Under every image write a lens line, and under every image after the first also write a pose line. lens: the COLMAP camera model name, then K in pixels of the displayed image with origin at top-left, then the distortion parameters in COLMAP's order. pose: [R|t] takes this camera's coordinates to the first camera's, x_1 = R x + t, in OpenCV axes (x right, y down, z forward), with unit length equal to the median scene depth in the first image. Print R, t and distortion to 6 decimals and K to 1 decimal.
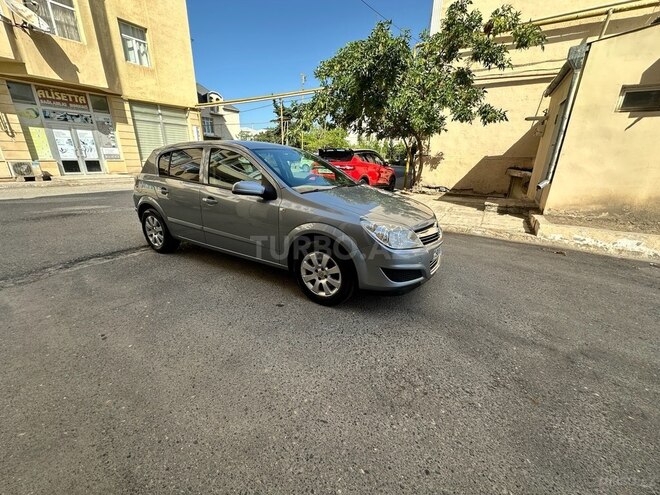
lens RADIAL K [[262.5, 0, 331.5], [0, 262.5, 247.7], [0, 0, 1]] dist [-0.001176, -0.000091]
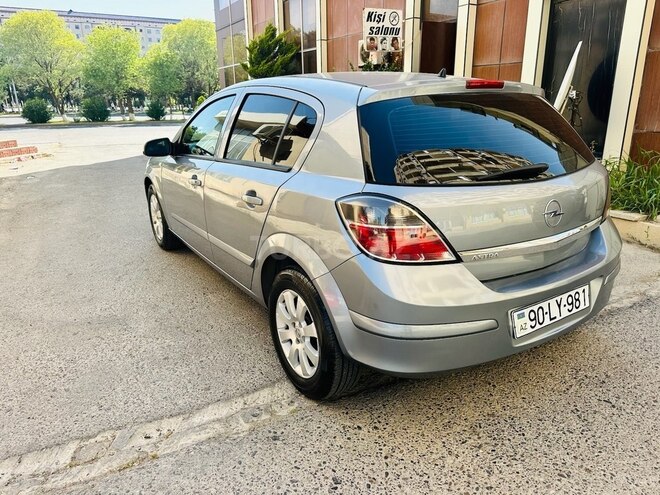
lens RADIAL K [[468.7, 0, 331.6], [0, 468.7, 247.7], [0, 0, 1]] dist [0.003301, -0.000106]
pose [[-0.882385, -0.151303, 0.445539, -0.298434], [0.147576, 0.810121, 0.567385, -0.248913], [-0.446787, 0.566402, -0.692510, 0.694977]]
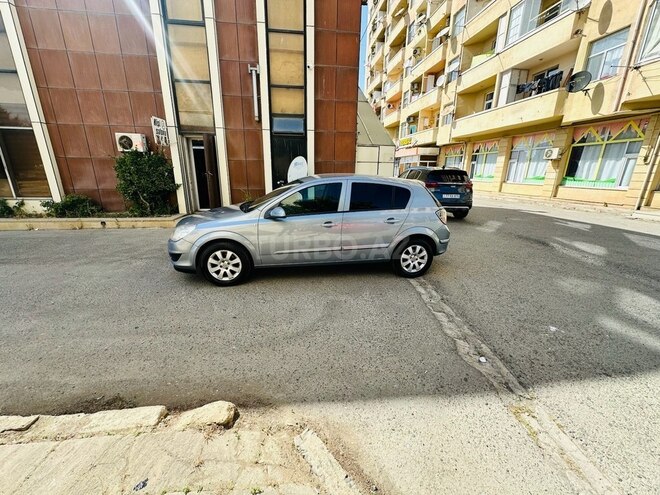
lens RADIAL K [[263.9, 0, 330.0], [0, 263.9, 247.5], [0, 0, 1]] dist [-0.001906, 0.000201]
pose [[-0.775461, 0.144916, -0.614541, 0.197934], [-0.234535, 0.837554, 0.493454, -0.275215], [0.586220, 0.526785, -0.615502, 0.737220]]
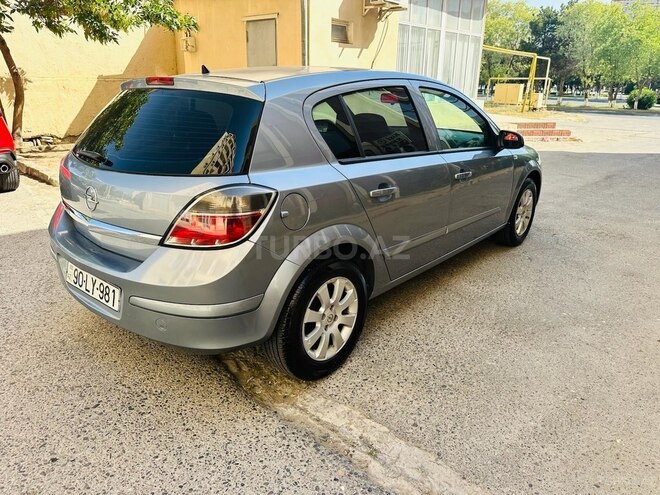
lens RADIAL K [[463.4, 0, 329.5], [0, 463.4, 245.4], [0, 0, 1]] dist [0.046932, -0.051923]
pose [[0.188928, -0.337705, 0.922096, -0.492256], [0.310126, 0.911469, 0.270272, -0.130758], [-0.931734, 0.234904, 0.276933, 0.322919]]
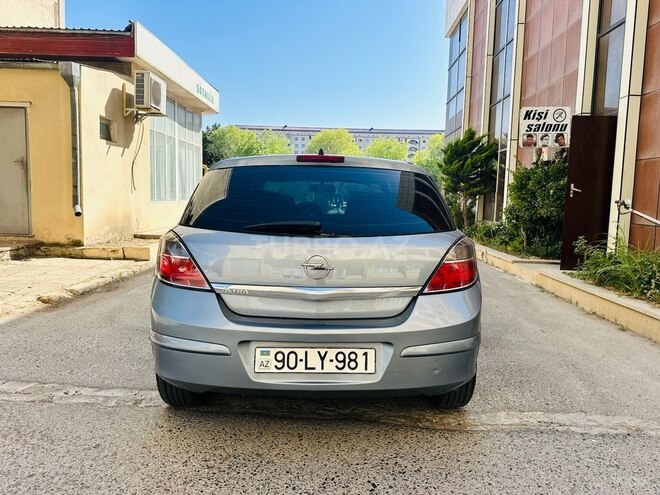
lens RADIAL K [[465.5, 0, 332.5], [0, 465.5, 242.5], [0, 0, 1]] dist [0.047729, -0.055976]
pose [[-0.504335, -0.112641, 0.856130, -0.488649], [0.247764, 0.930891, 0.268432, -0.196616], [-0.827200, 0.347497, -0.441572, 0.584972]]
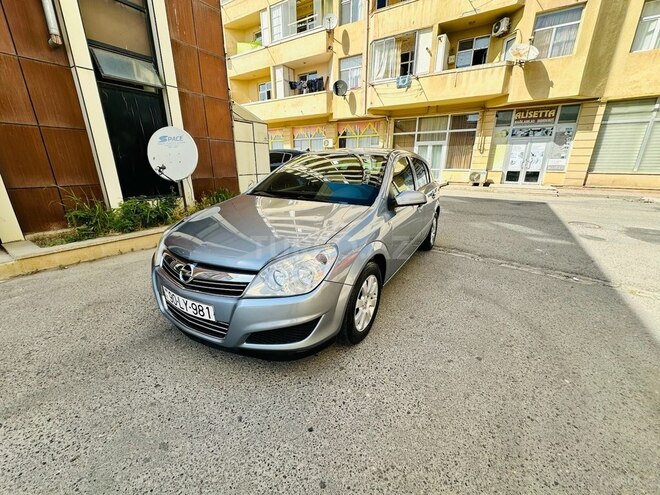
lens RADIAL K [[263.9, 0, 330.0], [0, 263.9, 247.5], [0, 0, 1]] dist [-0.001906, 0.000201]
pose [[-0.022163, 0.285681, -0.958069, 0.281041], [-0.329374, 0.902717, 0.276795, -0.117500], [0.943939, 0.321697, 0.074089, 0.361503]]
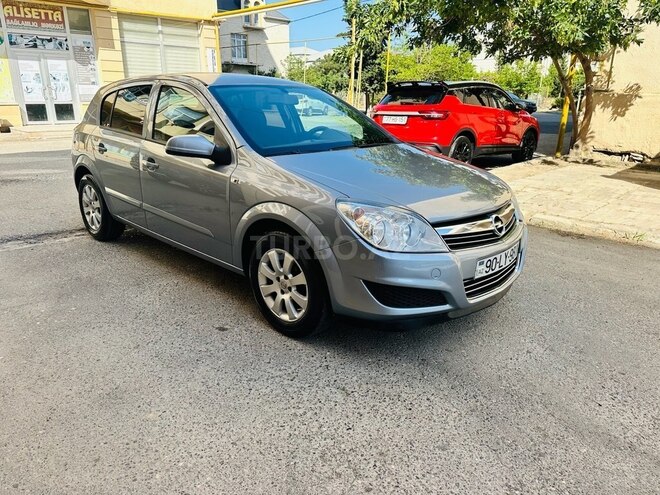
lens RADIAL K [[463.4, 0, 329.5], [0, 463.4, 245.4], [0, 0, 1]] dist [0.046932, -0.051923]
pose [[0.970704, 0.064249, -0.231528, 0.083127], [-0.069624, 0.997459, -0.015113, 0.004286], [0.229969, 0.030791, 0.972711, -0.012674]]
